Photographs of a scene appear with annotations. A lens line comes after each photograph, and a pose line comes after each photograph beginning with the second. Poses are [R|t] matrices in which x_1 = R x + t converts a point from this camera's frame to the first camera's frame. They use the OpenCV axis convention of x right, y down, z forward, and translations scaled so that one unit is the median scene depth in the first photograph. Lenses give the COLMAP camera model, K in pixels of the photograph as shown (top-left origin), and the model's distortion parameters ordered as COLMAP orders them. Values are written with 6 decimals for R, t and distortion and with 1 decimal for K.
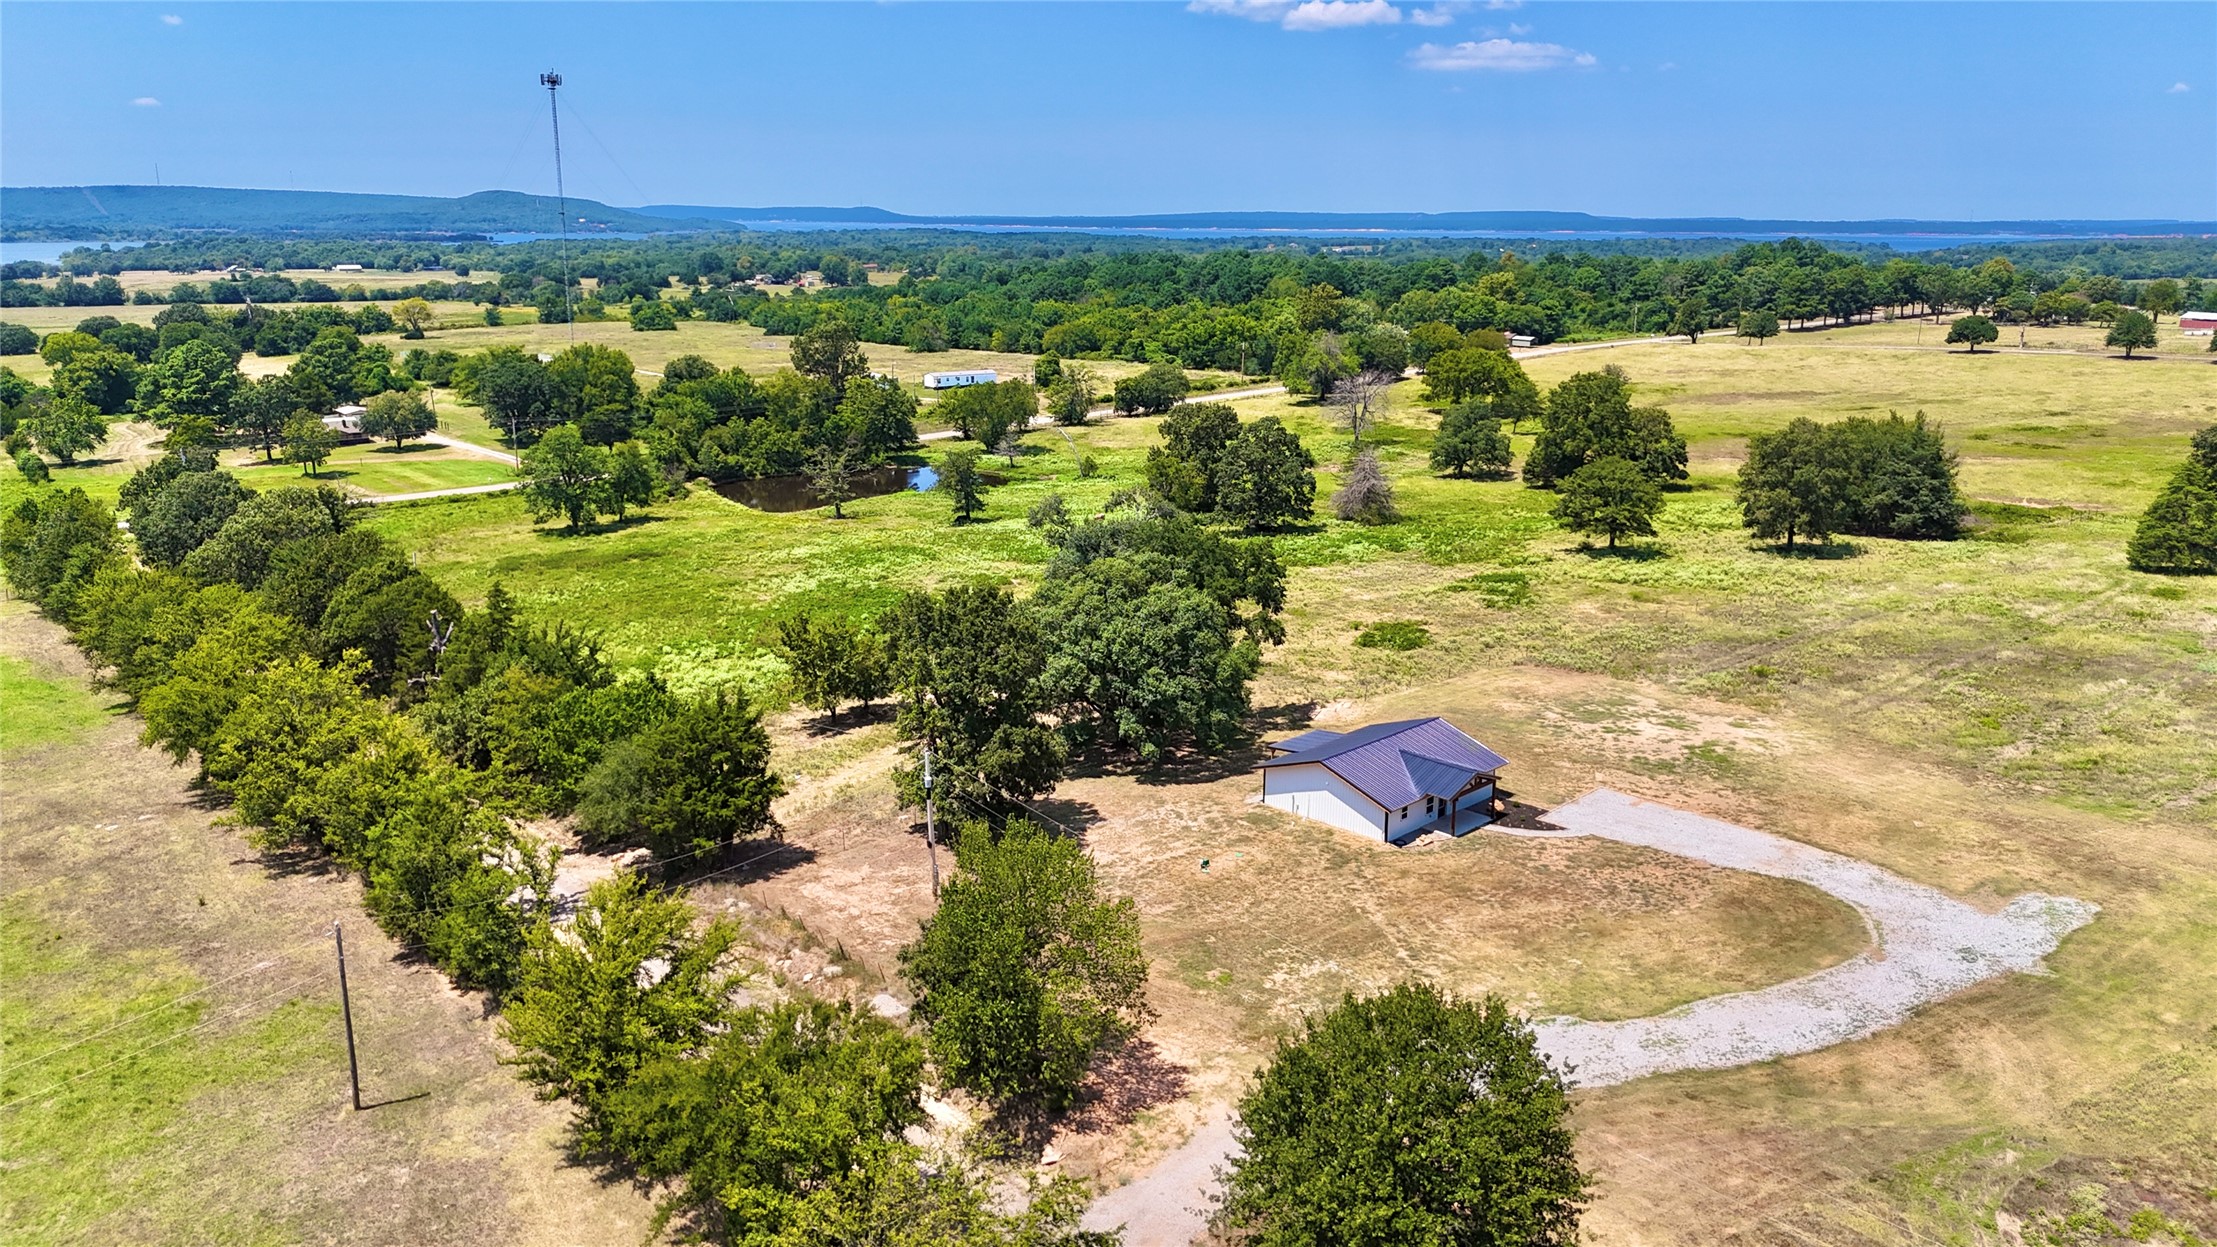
lens RADIAL K [[1627.9, 0, 1100.2], [0, 1627.9, 617.7], [0, 0, 1]] dist [0.076640, -0.083486]
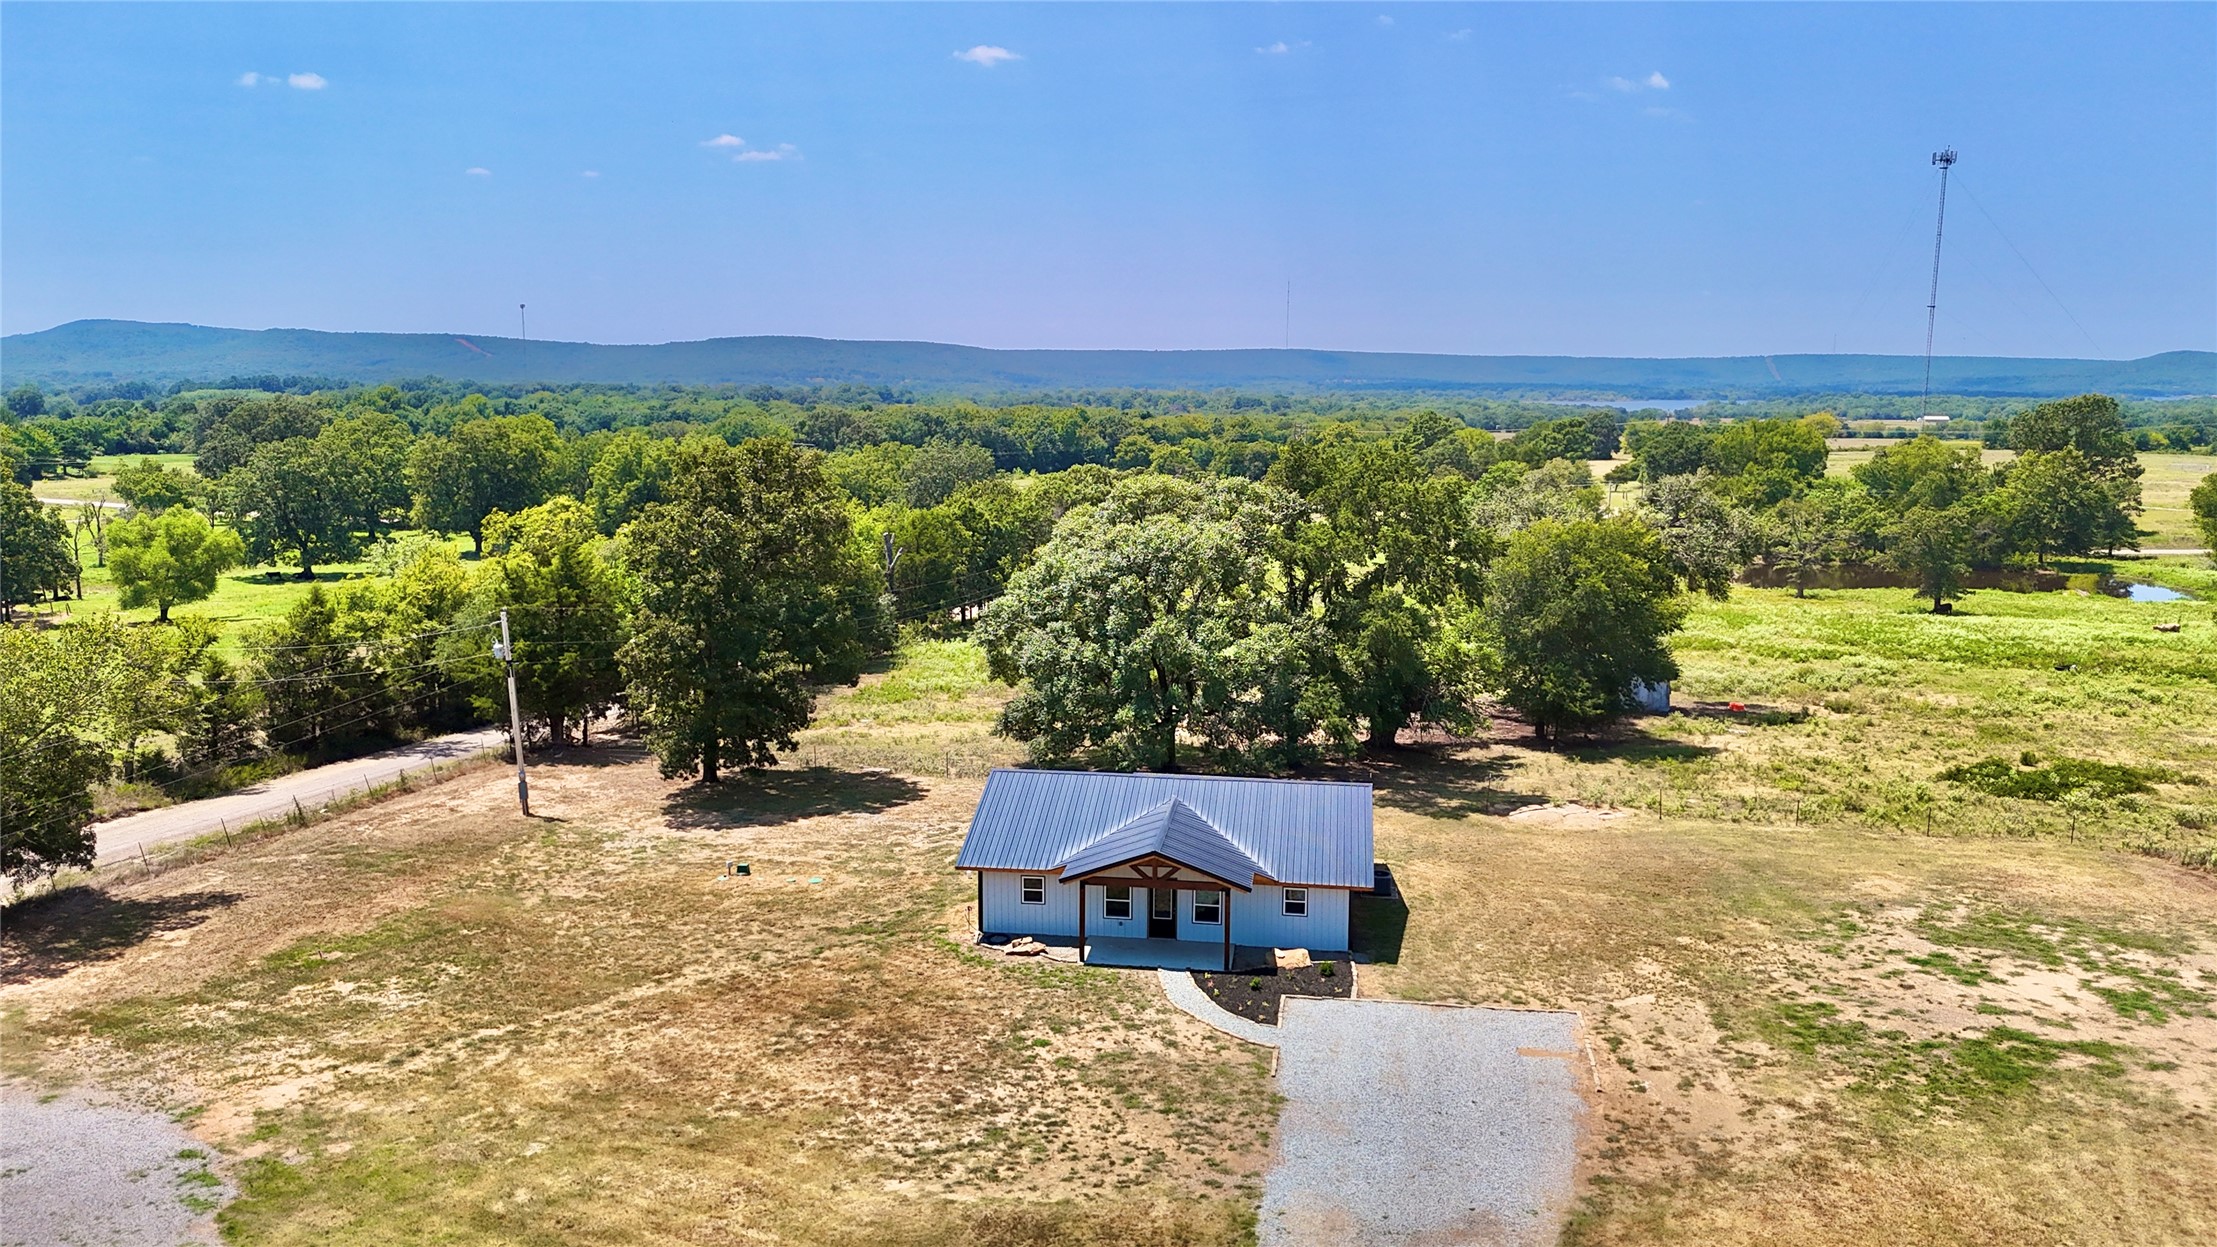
lens RADIAL K [[1627.9, 0, 1101.0], [0, 1627.9, 617.7], [0, 0, 1]] dist [0.076640, -0.083486]
pose [[0.598564, 0.116432, -0.792569, 0.462956], [-0.193133, 0.981171, -0.001719, 0.023361], [0.777445, 0.154100, 0.609780, 0.524826]]
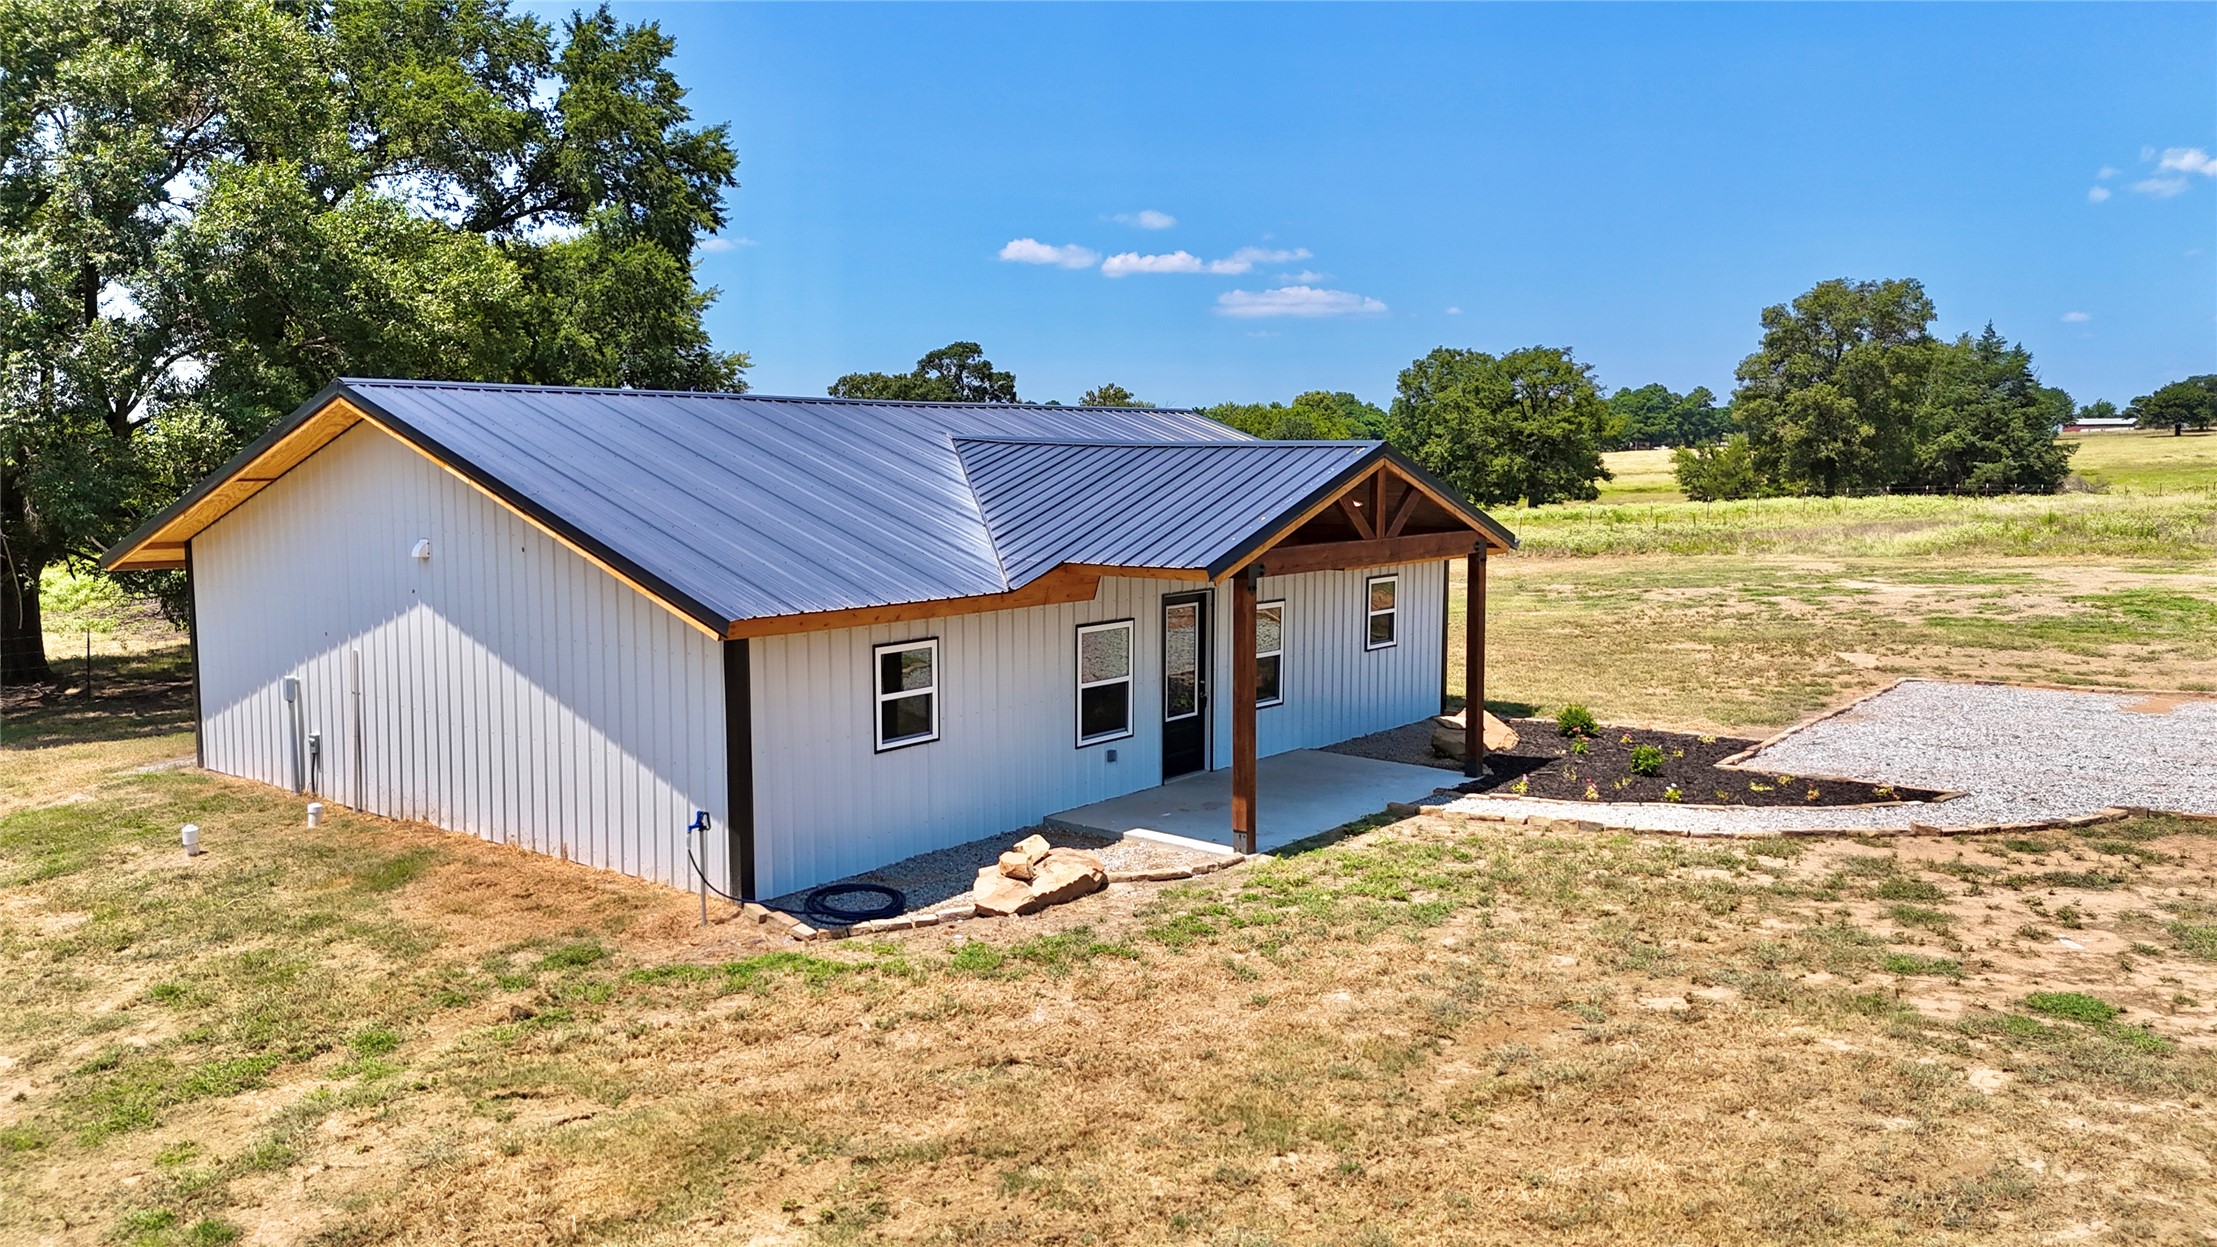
lens RADIAL K [[1627.9, 0, 1107.6], [0, 1627.9, 622.7], [0, 0, 1]] dist [0.076640, -0.083486]
pose [[0.994066, -0.018756, 0.107153, 0.144680], [0.033323, 0.990173, -0.135819, 0.102025], [-0.103553, 0.138584, 0.984922, 0.658124]]
